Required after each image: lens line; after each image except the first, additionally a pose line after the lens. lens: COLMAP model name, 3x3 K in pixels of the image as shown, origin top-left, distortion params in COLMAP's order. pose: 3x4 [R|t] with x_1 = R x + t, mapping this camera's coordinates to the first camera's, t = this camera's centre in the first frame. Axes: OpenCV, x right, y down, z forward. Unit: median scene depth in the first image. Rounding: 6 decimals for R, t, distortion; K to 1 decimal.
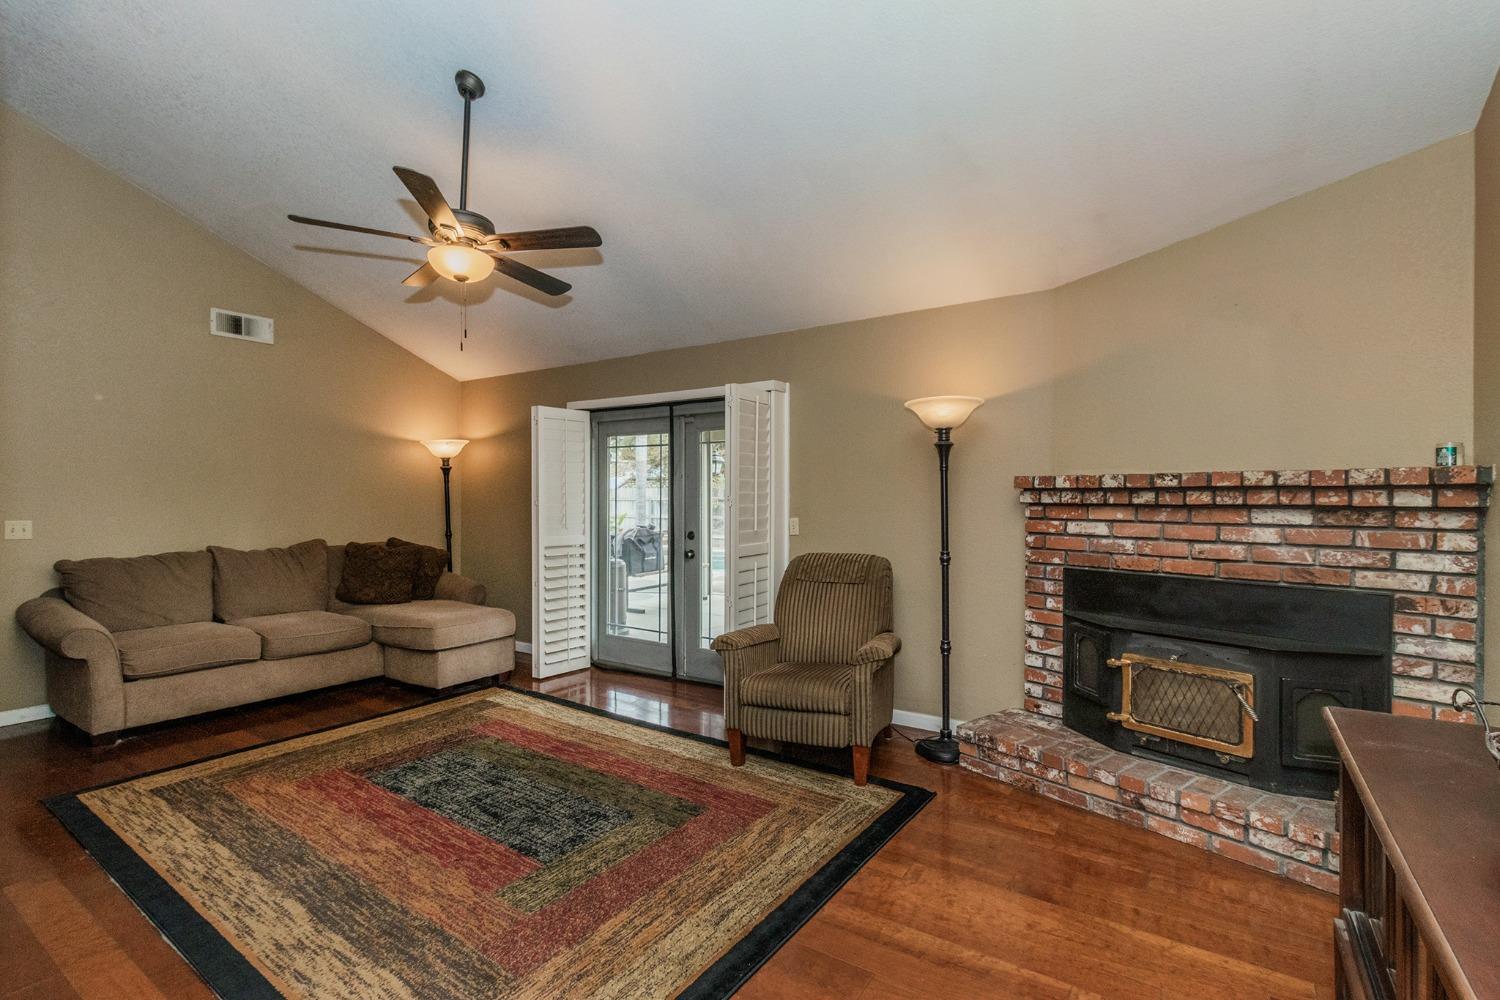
lens RADIAL K [[695.8, 0, 741.0], [0, 695.8, 497.6], [0, 0, 1]] dist [-0.000161, 0.001494]
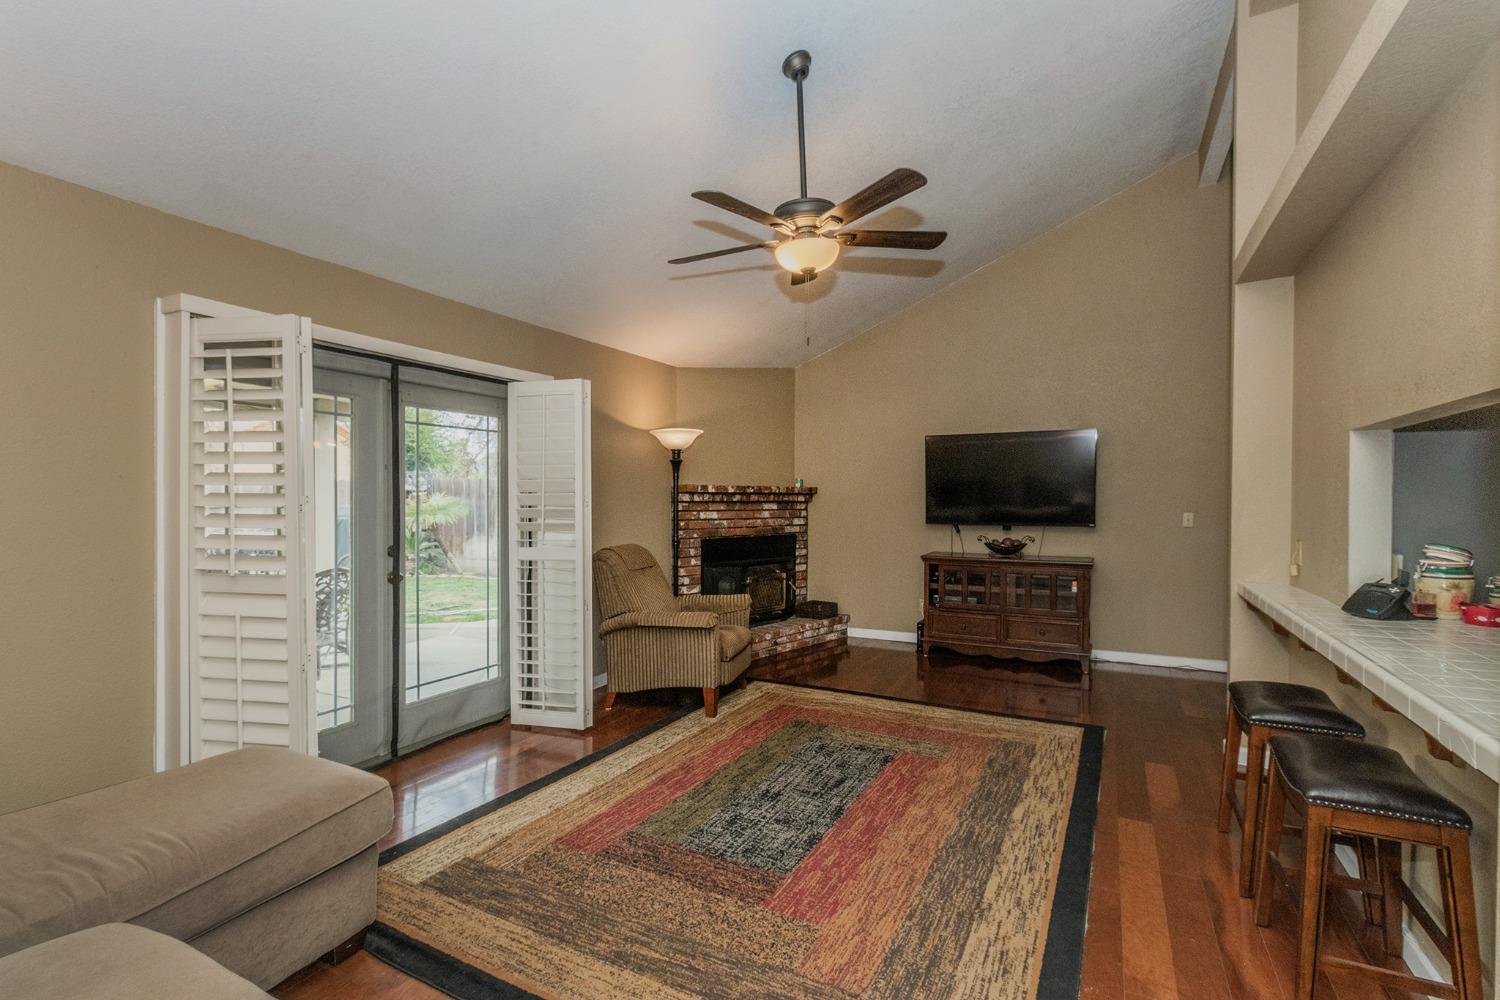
lens RADIAL K [[695.8, 0, 747.2], [0, 695.8, 506.1], [0, 0, 1]] dist [-0.000161, 0.001494]
pose [[-0.123637, -0.012953, 0.992243, -1.320390], [-0.000365, 0.999915, 0.013008, -0.002105], [-0.992327, 0.001247, -0.123632, 1.178009]]
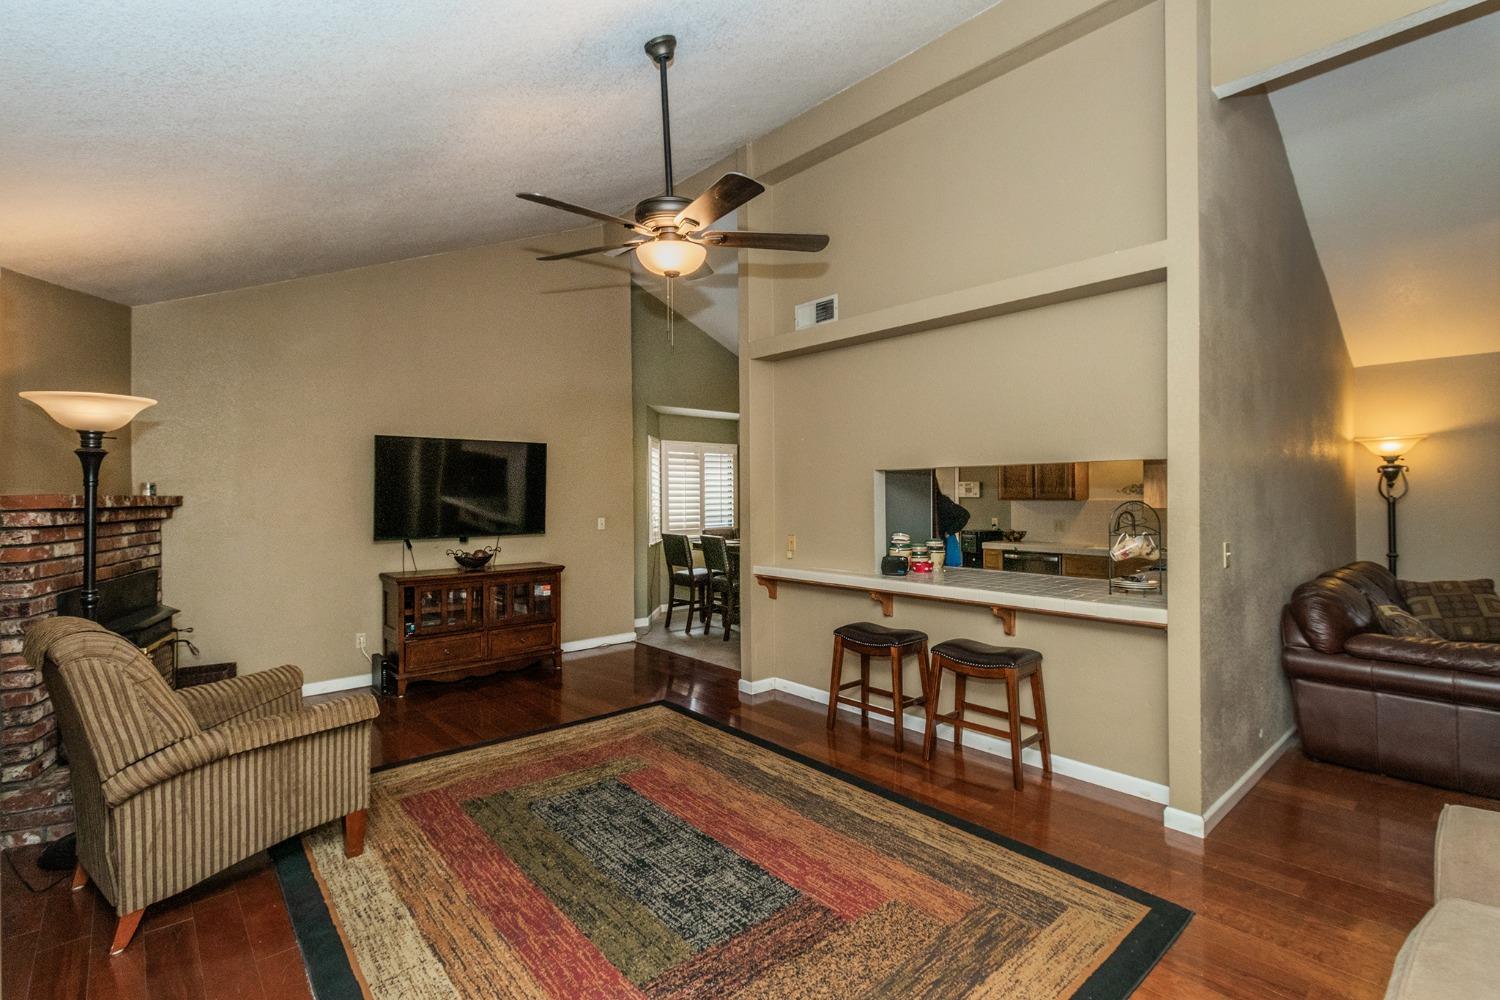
lens RADIAL K [[695.8, 0, 751.4], [0, 695.8, 498.0], [0, 0, 1]] dist [-0.000161, 0.001494]
pose [[-0.973258, 0.001650, 0.229707, -0.686268], [0.002602, 0.999989, 0.003843, -0.030510], [-0.229698, 0.004338, -0.973252, 1.810370]]
